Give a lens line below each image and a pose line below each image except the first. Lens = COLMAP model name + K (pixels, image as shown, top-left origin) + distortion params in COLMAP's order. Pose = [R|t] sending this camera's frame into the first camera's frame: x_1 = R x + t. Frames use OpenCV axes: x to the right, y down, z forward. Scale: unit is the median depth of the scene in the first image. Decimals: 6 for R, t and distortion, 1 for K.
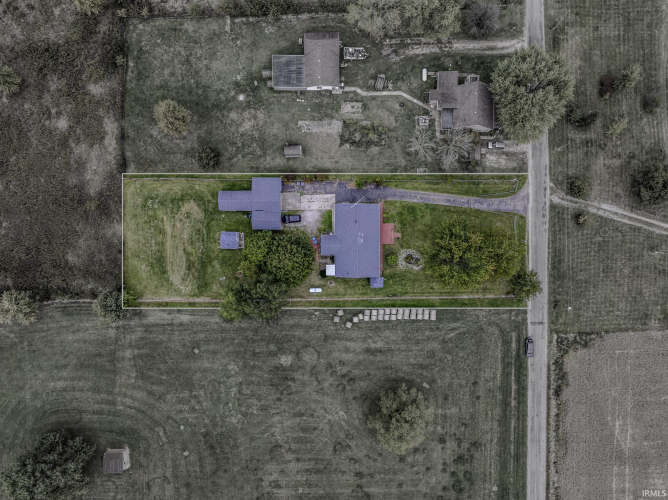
lens RADIAL K [[473.9, 0, 334.0], [0, 473.9, 250.0], [0, 0, 1]] dist [0.046344, 0.000482]
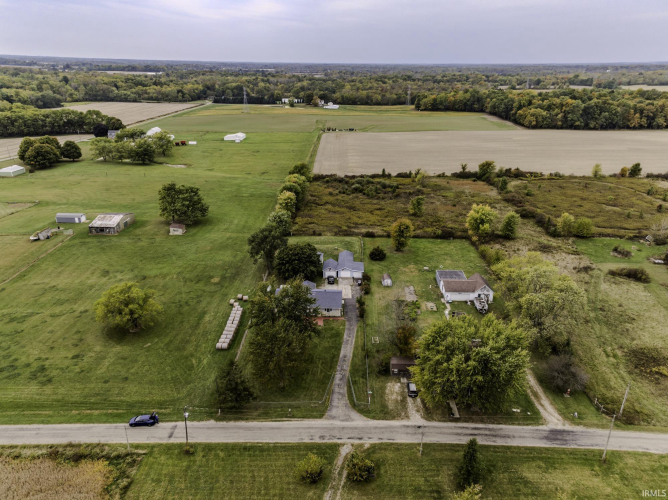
lens RADIAL K [[469.6, 0, 334.0], [0, 469.6, 250.0], [0, 0, 1]] dist [0.124223, -0.000505]
pose [[-0.028928, 0.367858, -0.929432, 0.994756], [-0.999574, -0.014215, 0.025485, -0.103210], [-0.003837, 0.929773, 0.368113, 0.483941]]
